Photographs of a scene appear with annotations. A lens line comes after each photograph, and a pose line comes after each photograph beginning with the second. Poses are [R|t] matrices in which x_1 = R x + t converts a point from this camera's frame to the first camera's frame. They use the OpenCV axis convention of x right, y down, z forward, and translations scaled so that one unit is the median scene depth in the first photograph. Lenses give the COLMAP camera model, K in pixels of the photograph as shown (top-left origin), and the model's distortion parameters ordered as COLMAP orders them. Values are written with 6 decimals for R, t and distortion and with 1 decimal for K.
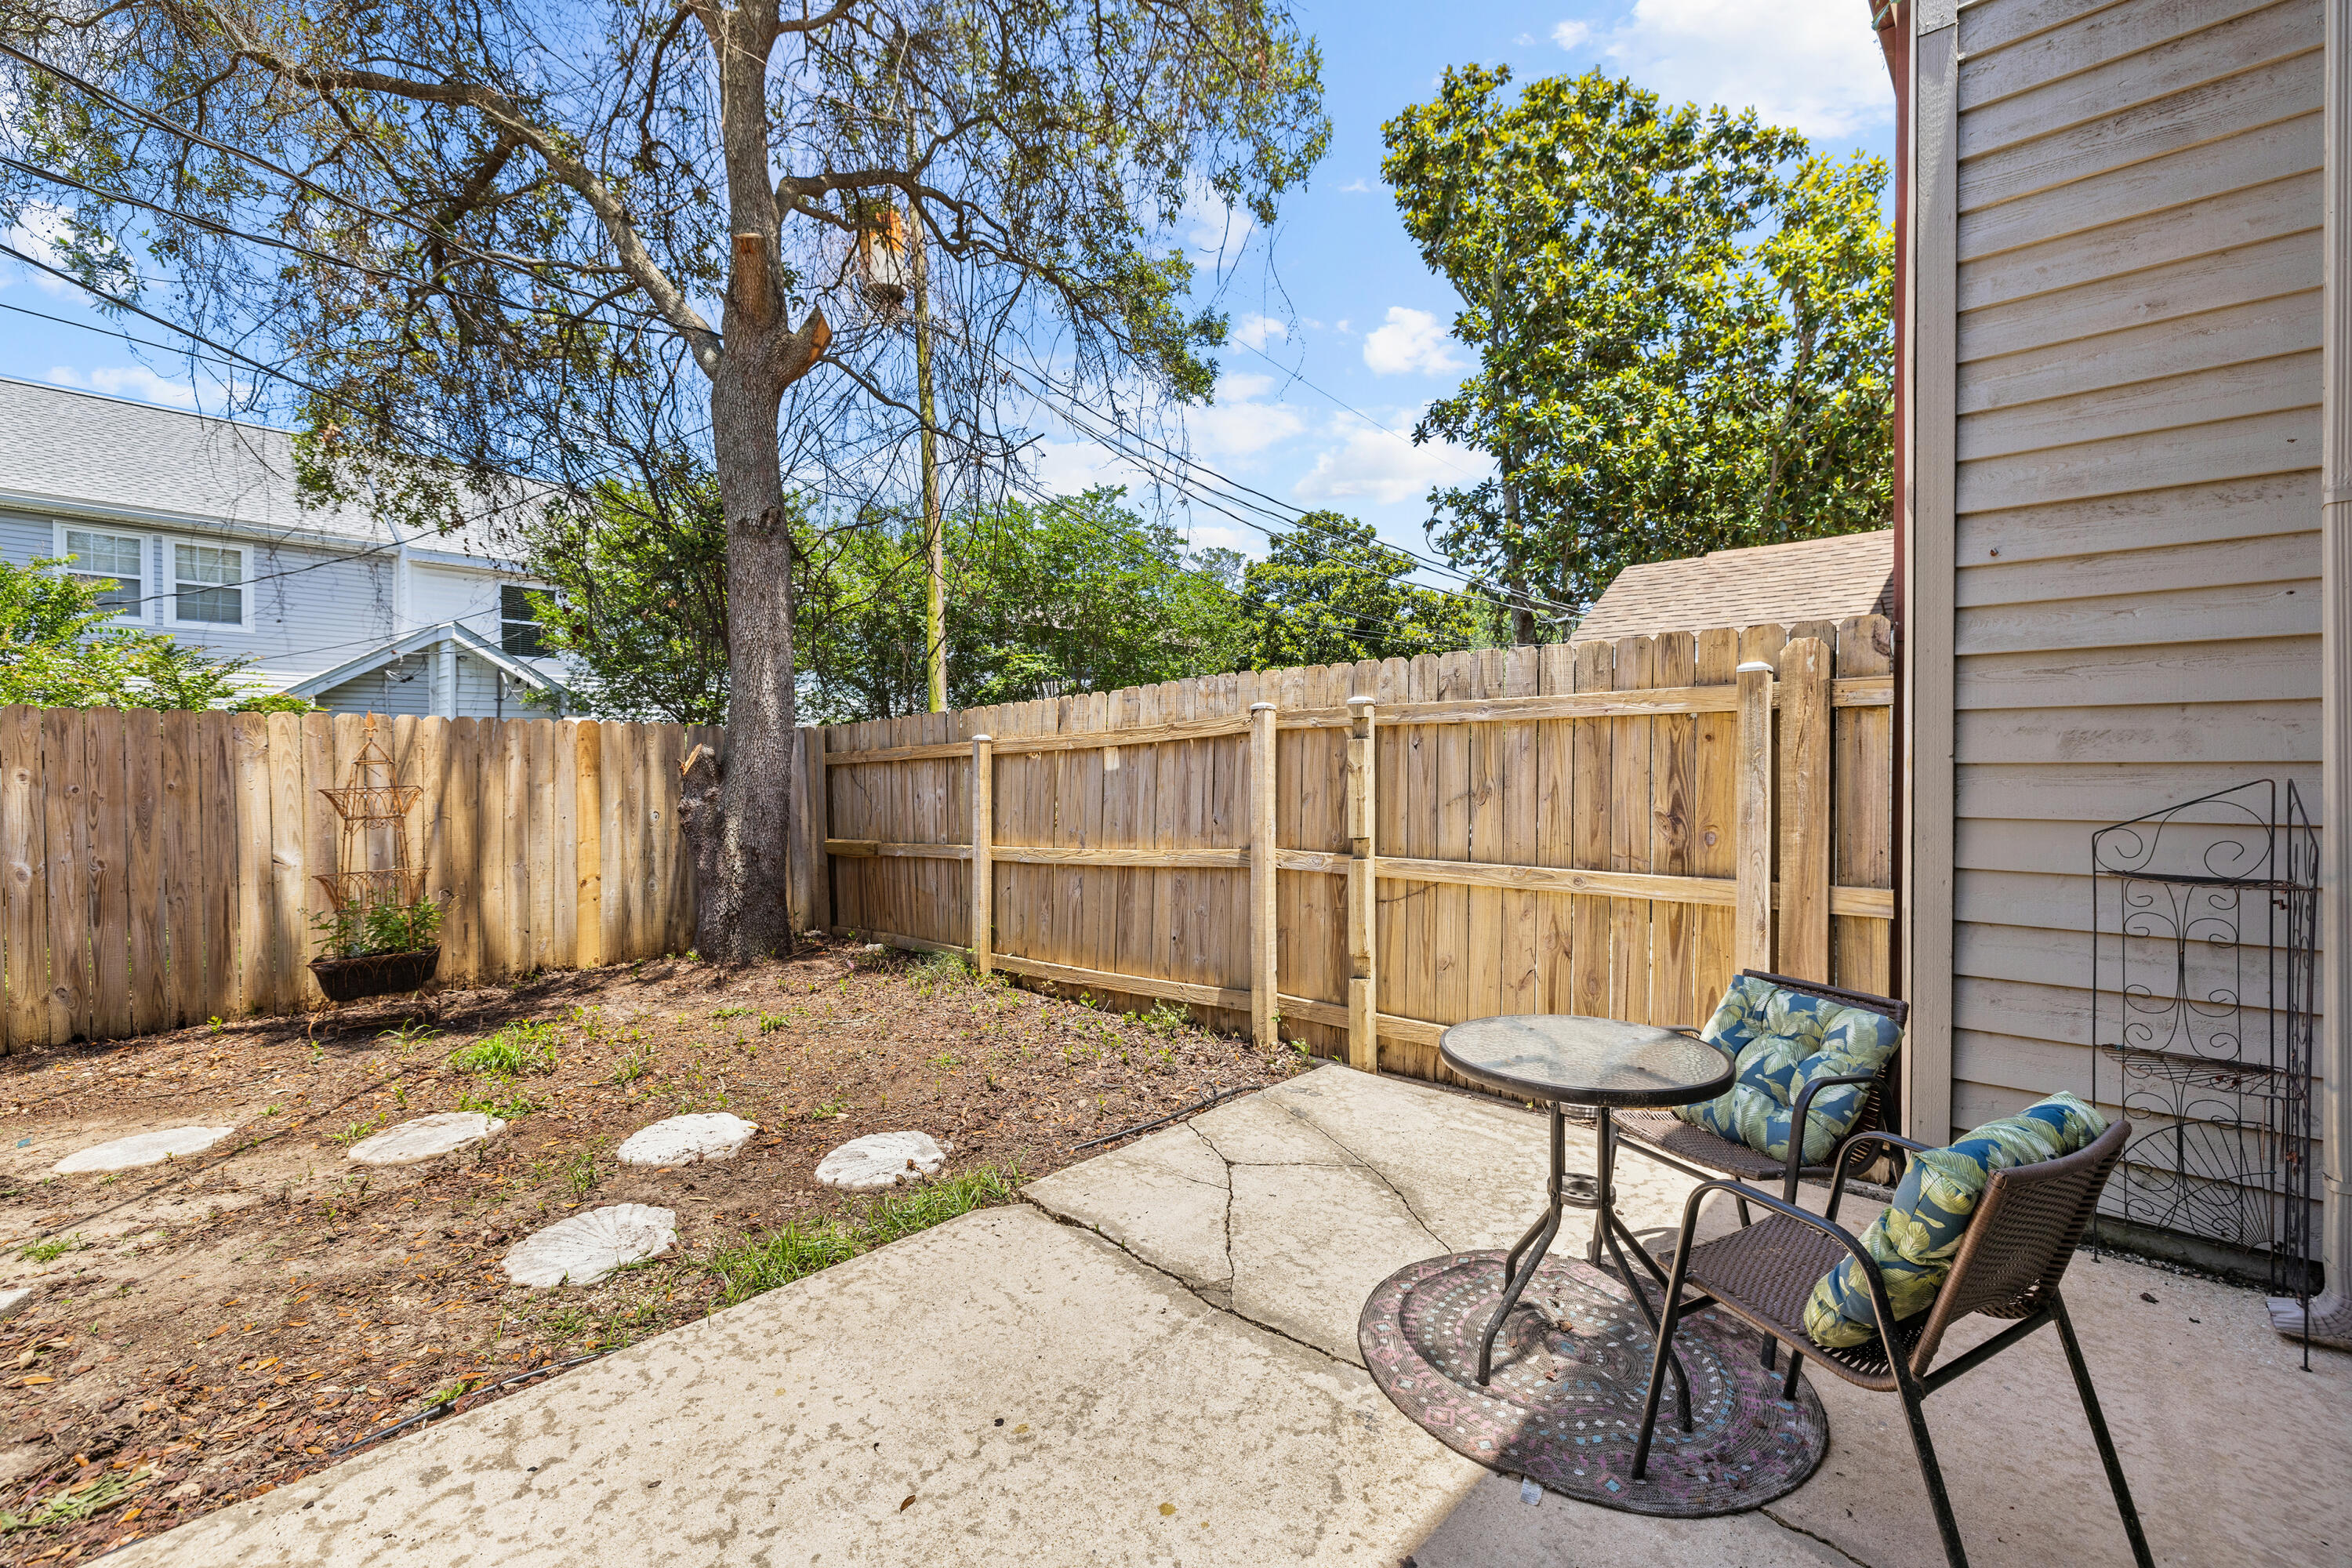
lens RADIAL K [[1010.9, 0, 1176.2], [0, 1010.9, 788.3], [0, 0, 1]] dist [-0.003742, 0.001135]
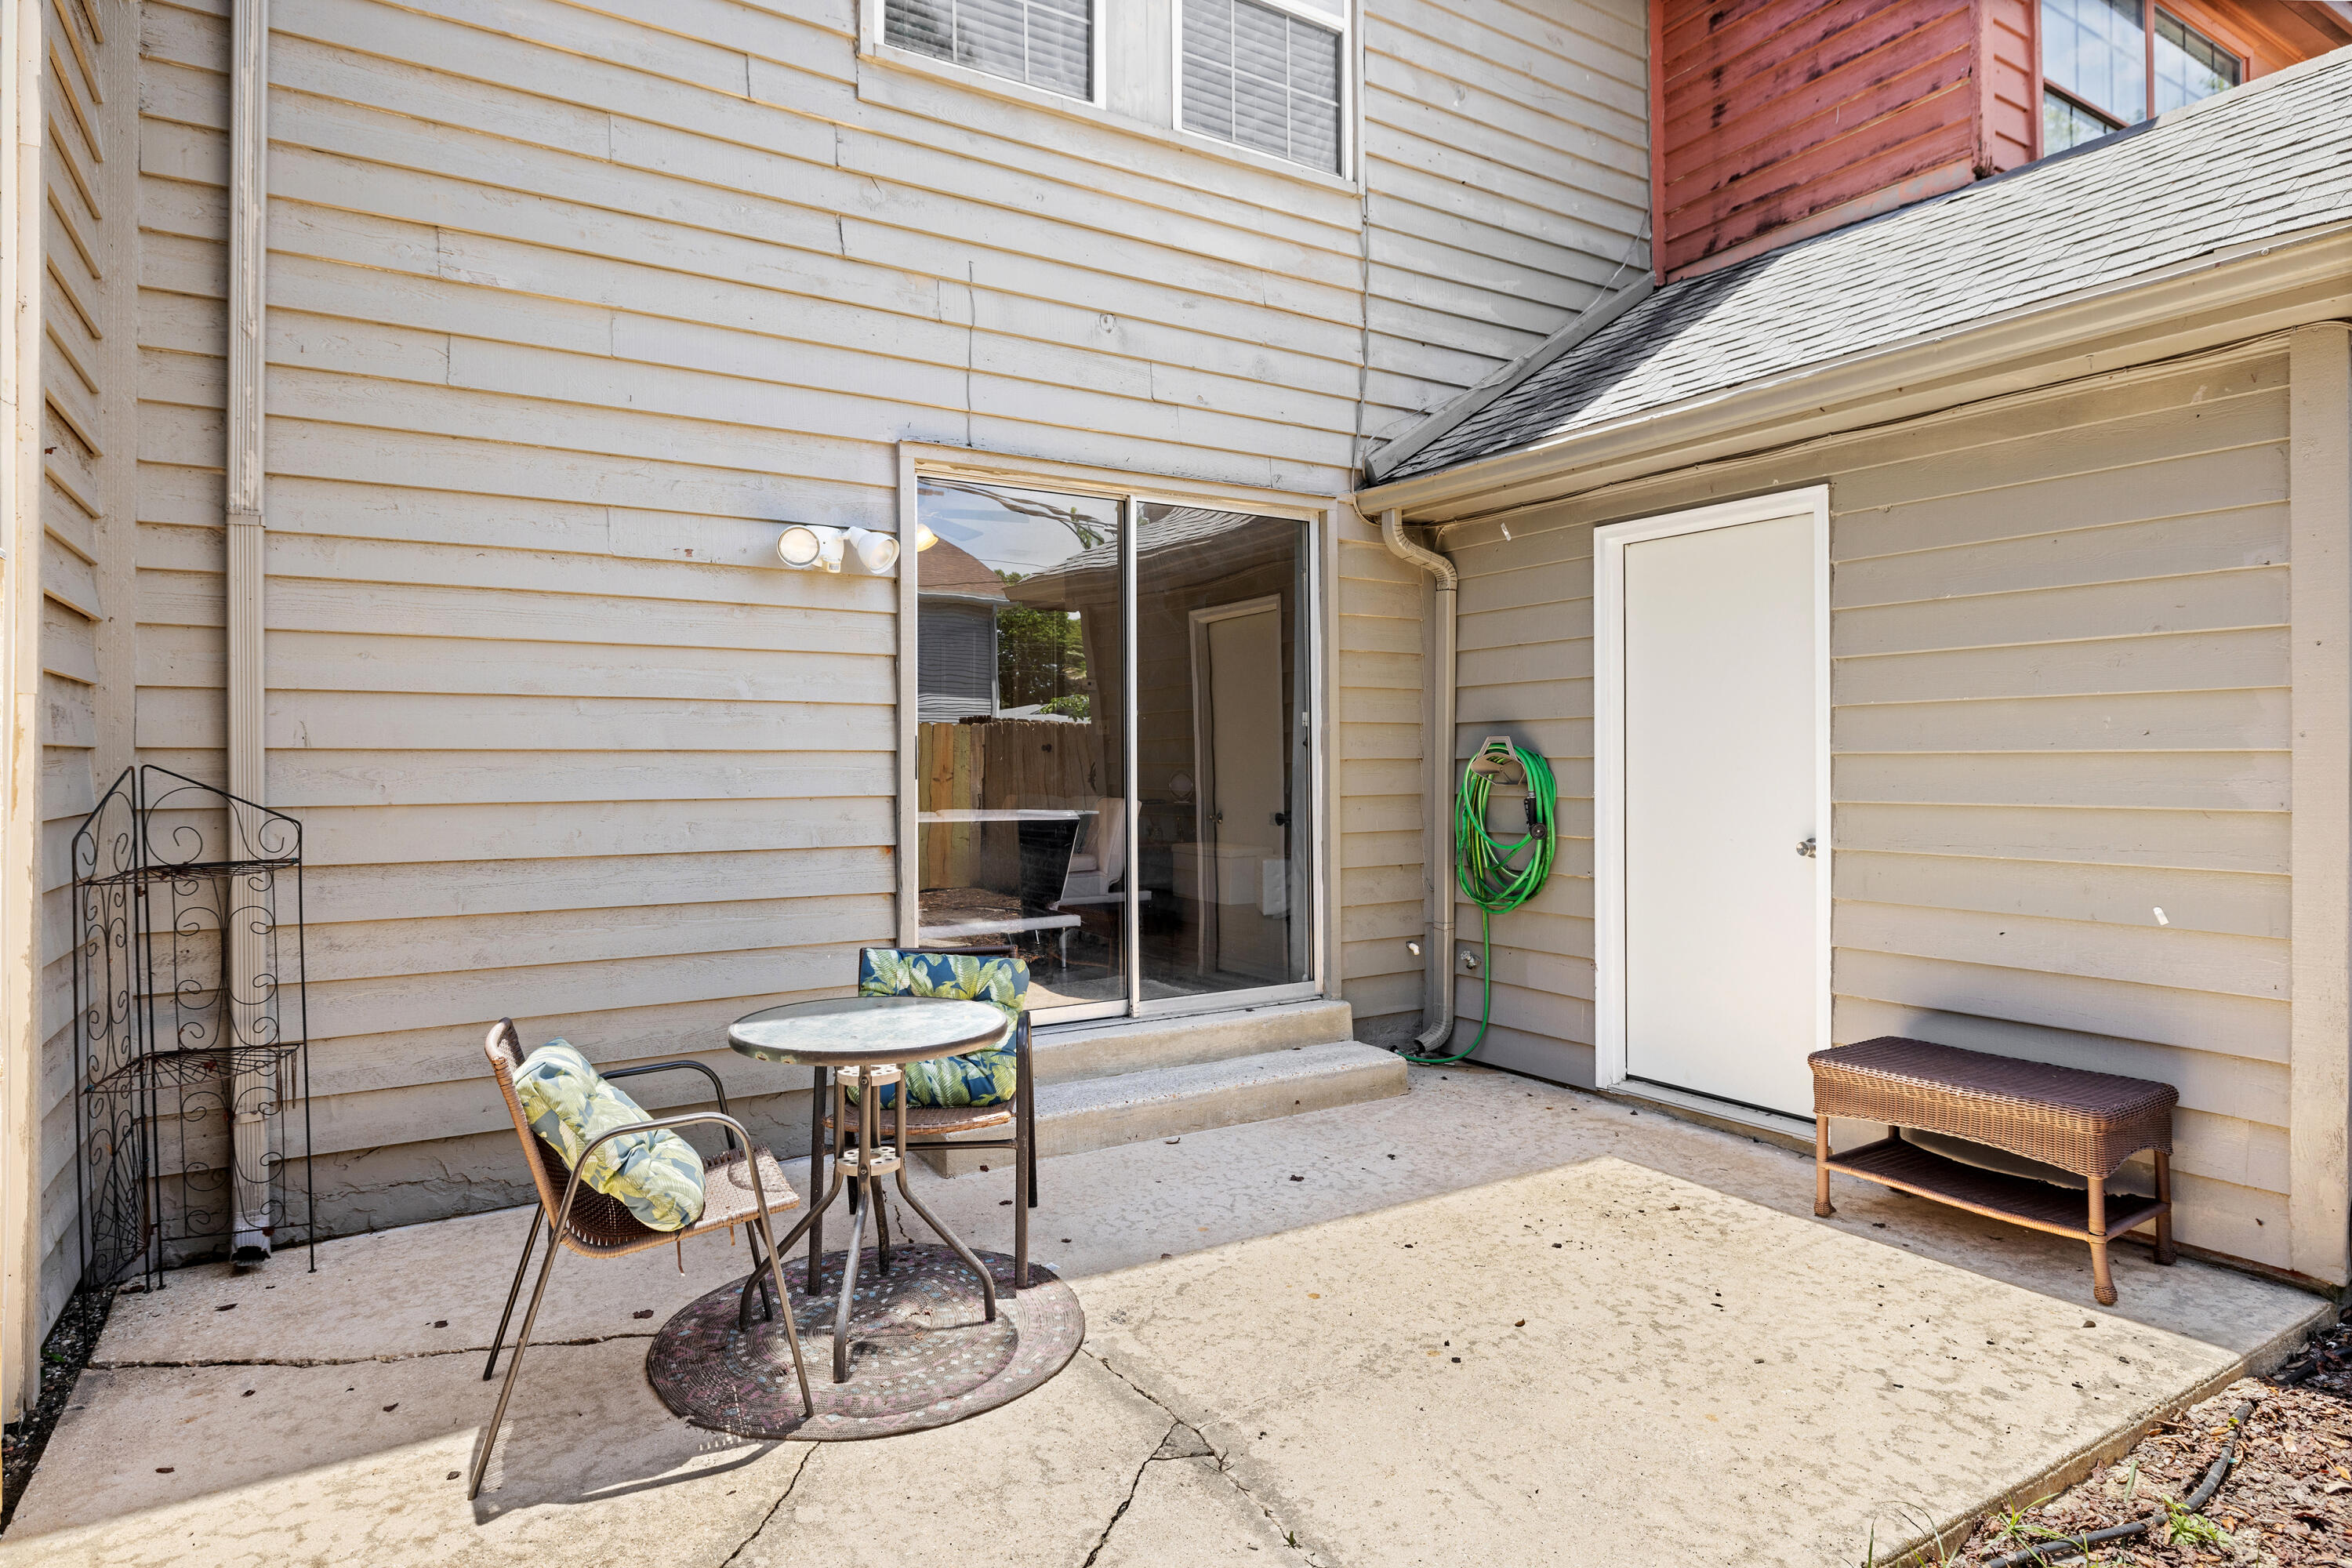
lens RADIAL K [[1278.0, 0, 1158.0], [0, 1278.0, 747.1], [0, 0, 1]] dist [-0.004668, 0.001105]
pose [[-0.958367, 0.014667, 0.285161, -0.122914], [0.018198, 0.999787, 0.009737, -0.011294], [-0.284958, 0.014521, -0.958430, 1.085966]]
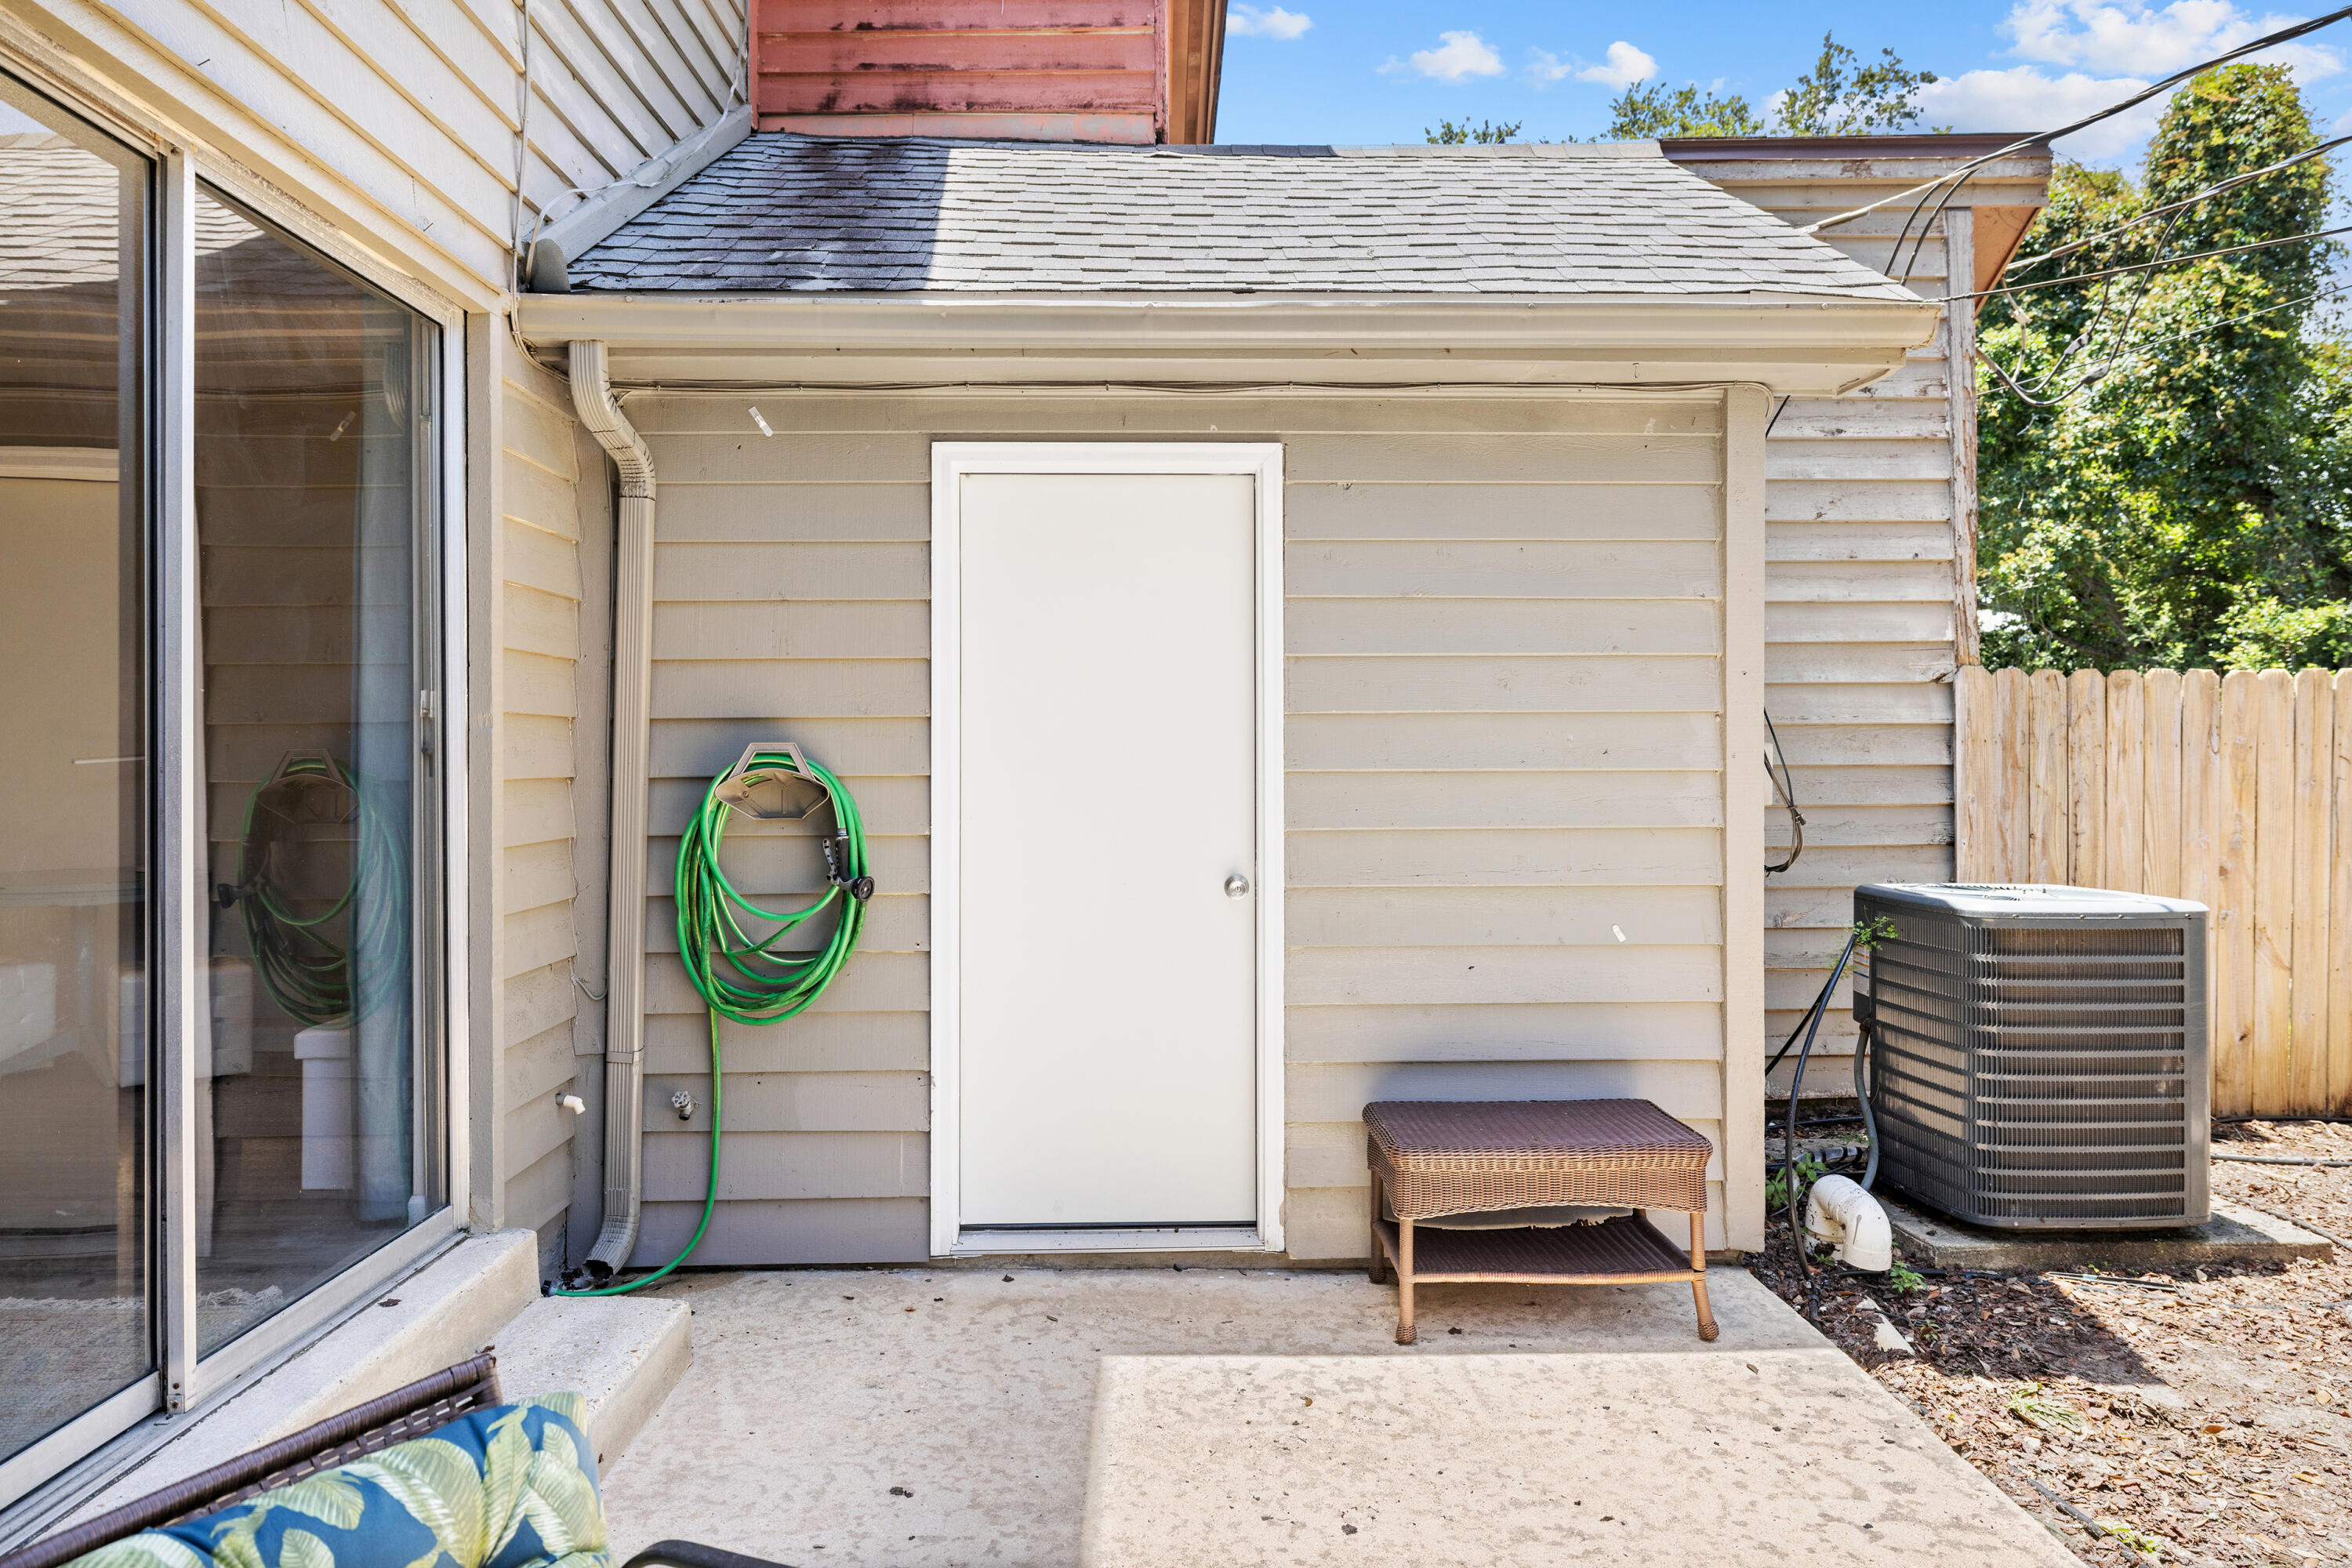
lens RADIAL K [[1451.0, 0, 1165.5], [0, 1451.0, 745.3], [0, 0, 1]] dist [-0.004169, 0.000014]
pose [[-0.734887, 0.002353, -0.678185, 0.302382], [-0.007915, 0.999896, 0.012047, -0.013983], [0.678143, 0.014221, -0.734792, 0.656897]]
